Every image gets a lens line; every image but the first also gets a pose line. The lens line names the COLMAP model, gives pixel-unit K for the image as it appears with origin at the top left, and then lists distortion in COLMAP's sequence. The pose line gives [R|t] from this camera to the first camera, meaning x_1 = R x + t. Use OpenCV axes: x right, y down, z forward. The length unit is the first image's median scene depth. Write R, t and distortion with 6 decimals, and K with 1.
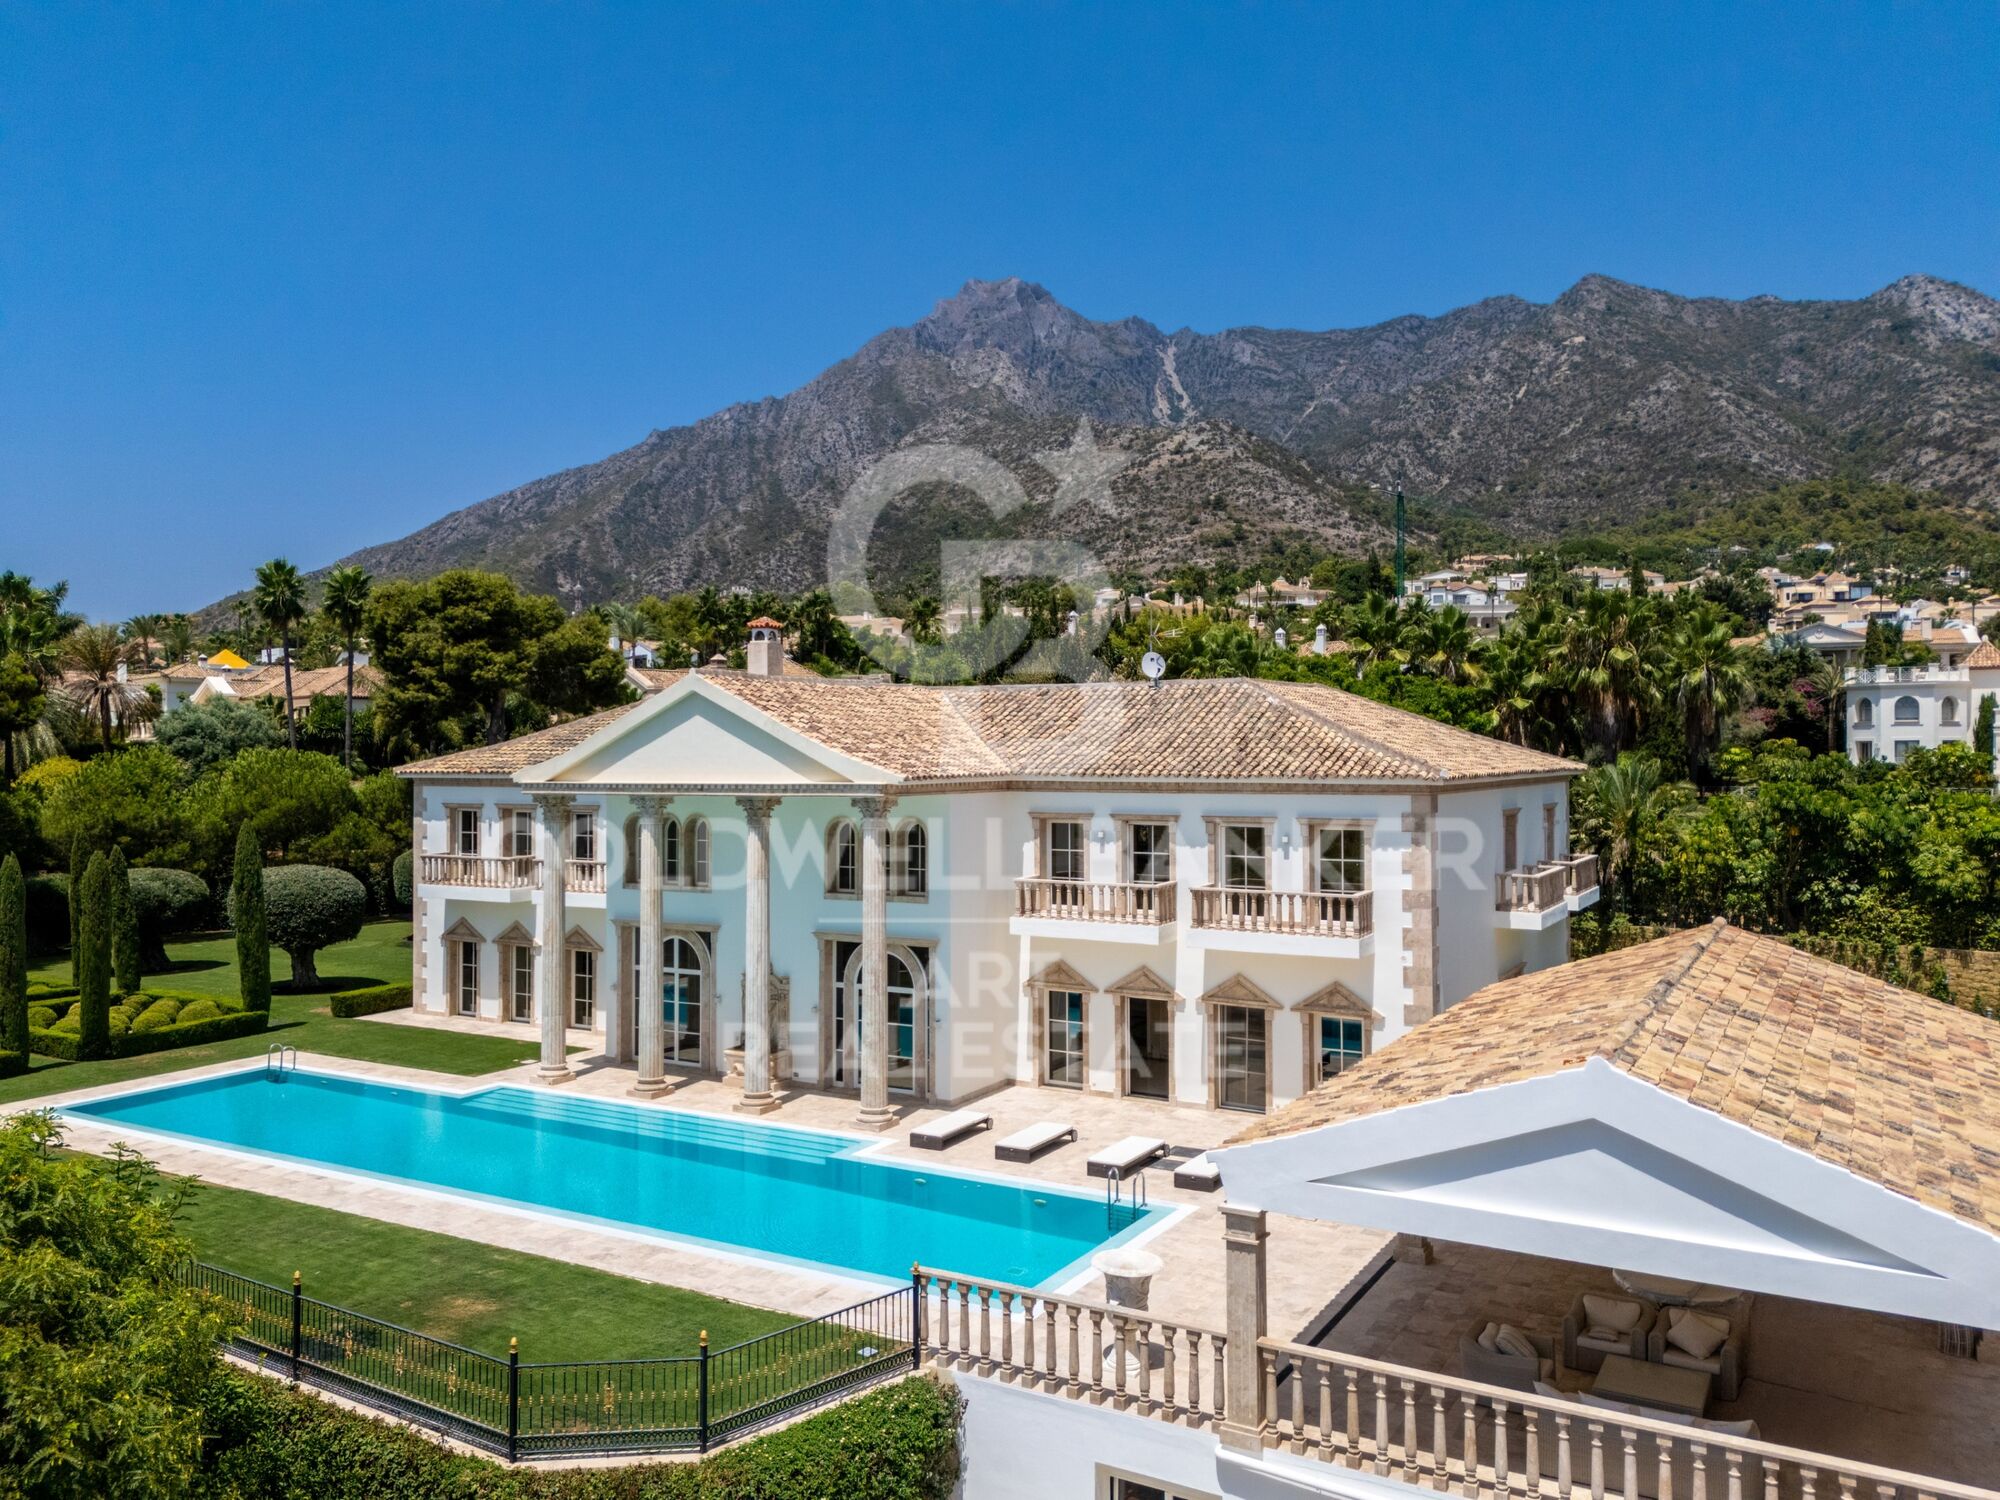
lens RADIAL K [[1468.5, 0, 998.3], [0, 1468.5, 781.1], [0, 0, 1]] dist [0.069742, -0.071322]
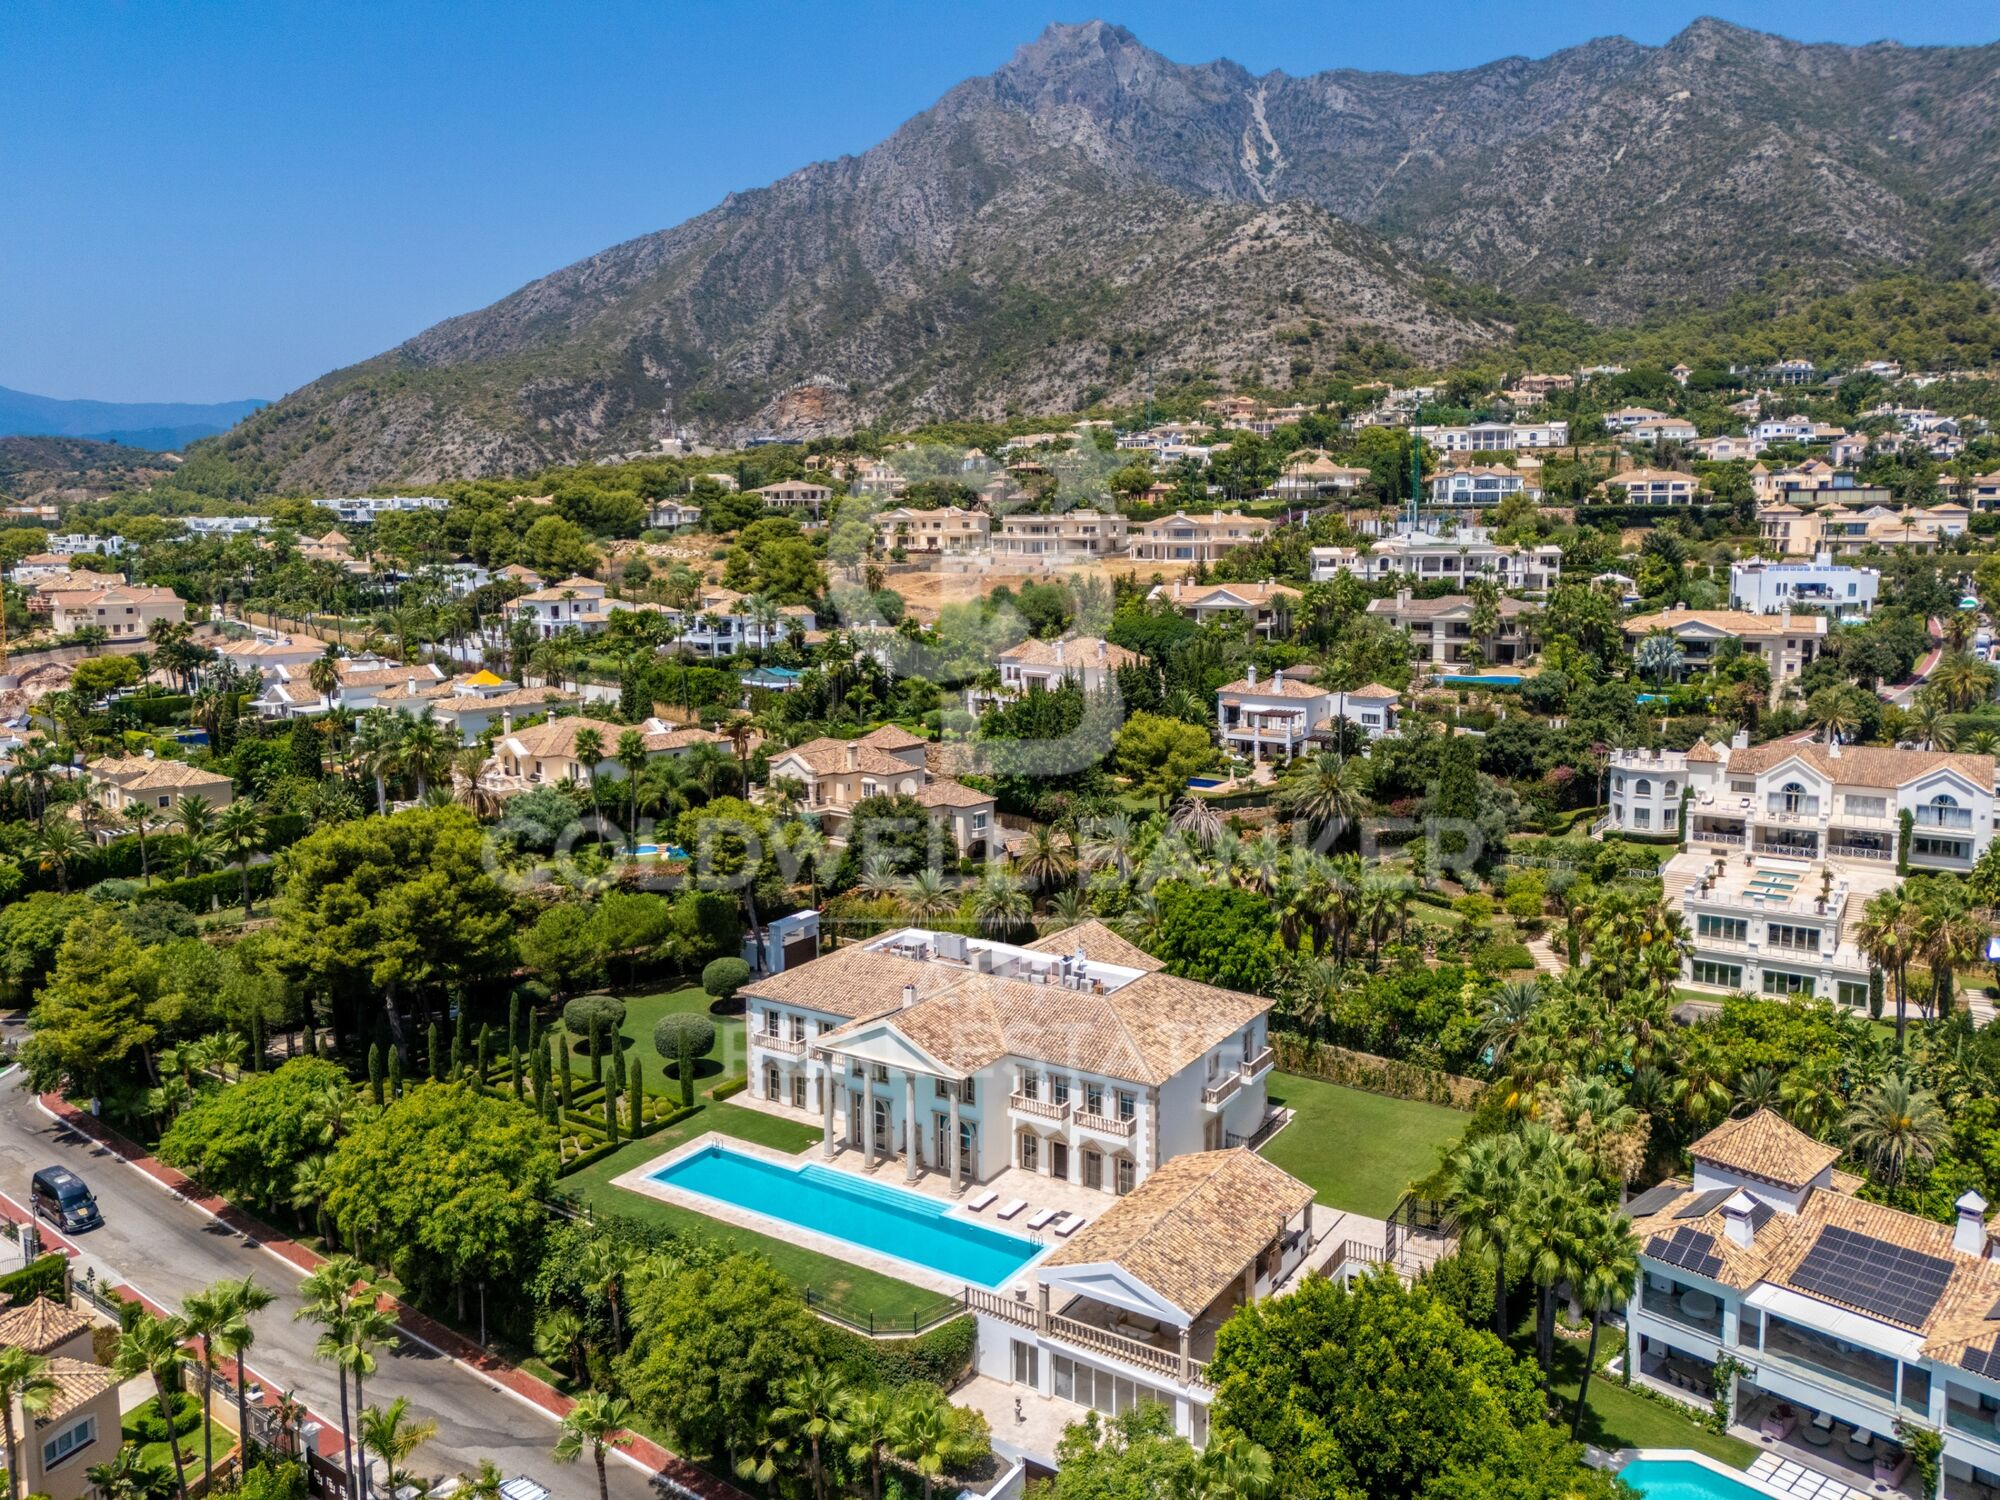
lens RADIAL K [[1456.1, 0, 1018.8], [0, 1456.1, 740.1], [0, 0, 1]] dist [0.060752, -0.058398]
pose [[0.999106, 0.000642, -0.042275, 0.045961], [0.004962, 0.991195, 0.132317, -0.300747], [0.041988, -0.132408, 0.990306, -0.490898]]
